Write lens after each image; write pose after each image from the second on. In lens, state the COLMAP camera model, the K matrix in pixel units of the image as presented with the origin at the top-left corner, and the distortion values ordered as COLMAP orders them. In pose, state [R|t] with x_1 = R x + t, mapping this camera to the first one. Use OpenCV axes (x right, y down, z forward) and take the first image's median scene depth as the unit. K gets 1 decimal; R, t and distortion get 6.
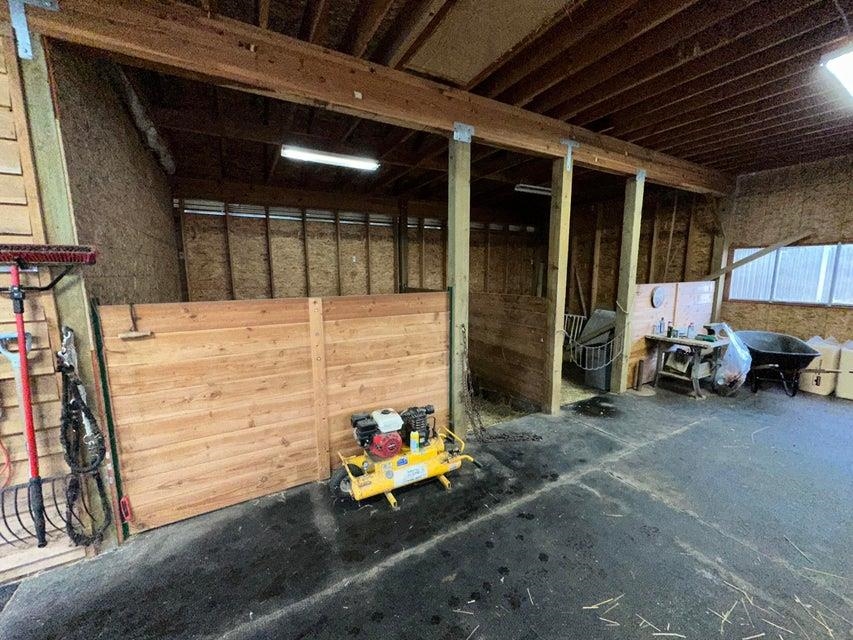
lens RADIAL K [[339.1, 0, 425.4], [0, 339.1, 322.4], [0, 0, 1]] dist [0.000472, 0.000102]
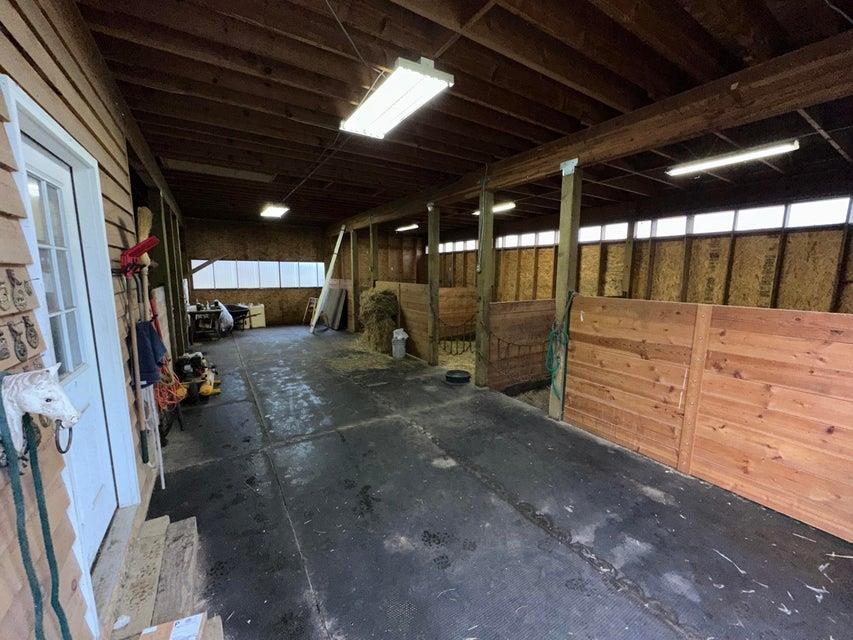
lens RADIAL K [[339.0, 0, 426.5], [0, 339.0, 320.0], [0, 0, 1]] dist [-0.002699, -0.000013]
pose [[-0.048499, -0.135151, 0.989637, -1.104276], [0.140872, 0.979974, 0.140735, 0.011345], [-0.988839, 0.146238, -0.028489, -0.106499]]
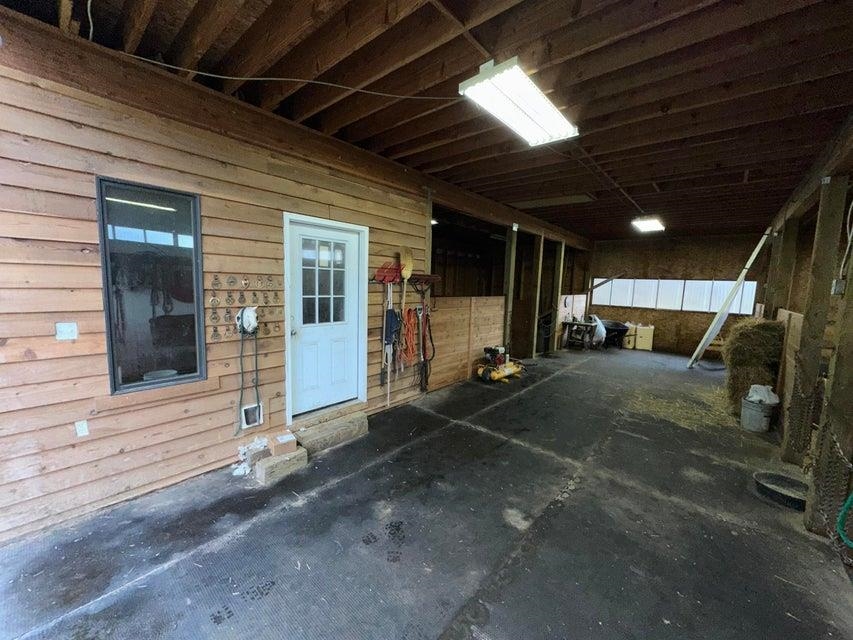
lens RADIAL K [[339.0, 0, 426.5], [0, 339.0, 320.0], [0, 0, 1]] dist [-0.002699, -0.000013]
pose [[0.942232, 0.000793, 0.334961, -0.788904], [0.009672, 0.999516, -0.029575, 0.085496], [-0.334822, 0.031106, 0.941768, -0.608218]]
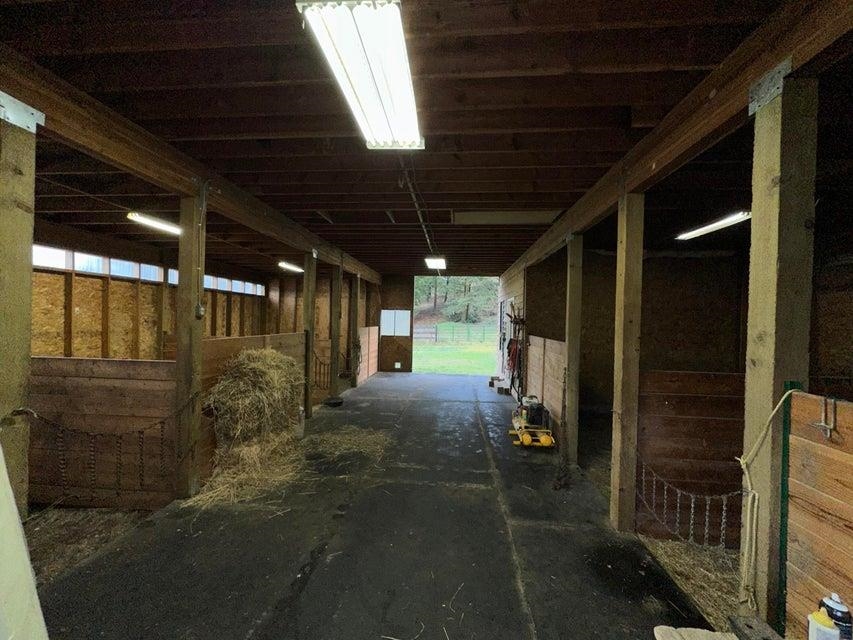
lens RADIAL K [[339.0, 0, 426.5], [0, 339.0, 320.0], [0, 0, 1]] dist [-0.002699, -0.000013]
pose [[-0.562656, -0.005308, -0.826674, 1.083978], [-0.143050, 0.985520, 0.091036, -0.159689], [0.814221, 0.169477, -0.555267, 0.890923]]
